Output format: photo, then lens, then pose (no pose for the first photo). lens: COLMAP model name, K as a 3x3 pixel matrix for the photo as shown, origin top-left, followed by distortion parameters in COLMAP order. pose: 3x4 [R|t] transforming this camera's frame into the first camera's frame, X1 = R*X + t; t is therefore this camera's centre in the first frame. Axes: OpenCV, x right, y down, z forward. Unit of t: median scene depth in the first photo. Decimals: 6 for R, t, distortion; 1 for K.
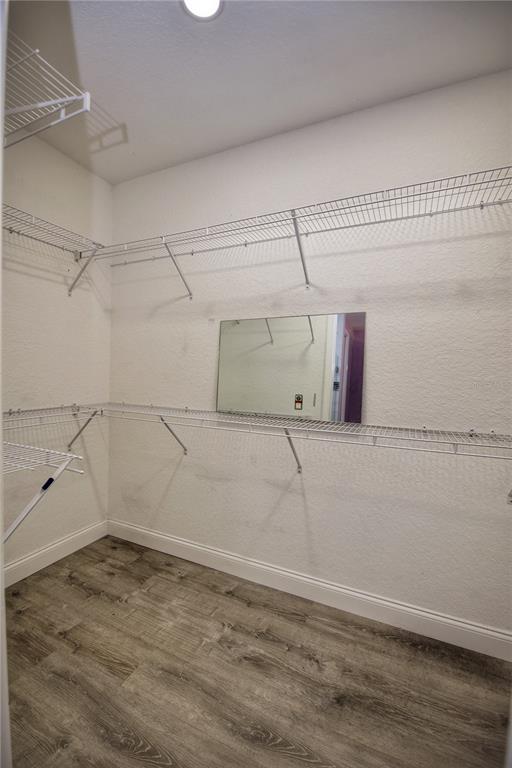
lens RADIAL K [[333.0, 0, 253.2], [0, 333.0, 383.2], [0, 0, 1]] dist [-0.002982, -0.000683]
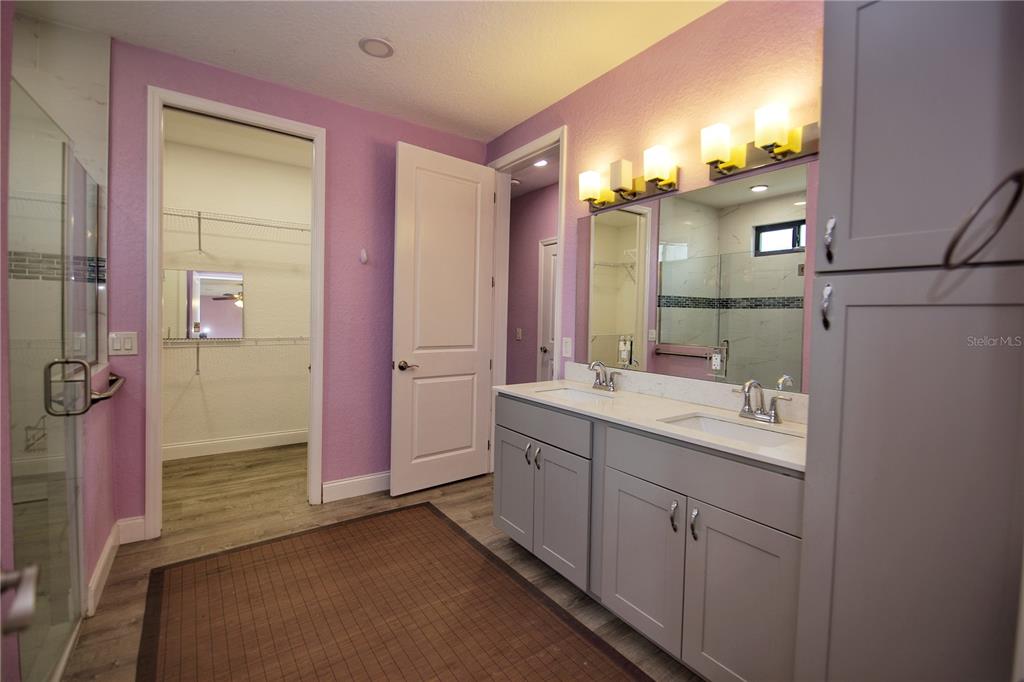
lens RADIAL K [[444.0, 0, 509.9], [0, 444.0, 331.6], [0, 0, 1]] dist [-0.002982, -0.000683]
pose [[0.495044, -0.028772, 0.868391, -0.927377], [0.023881, 0.999525, 0.019503, 0.070898], [-0.868540, 0.011083, 0.495496, -1.267246]]
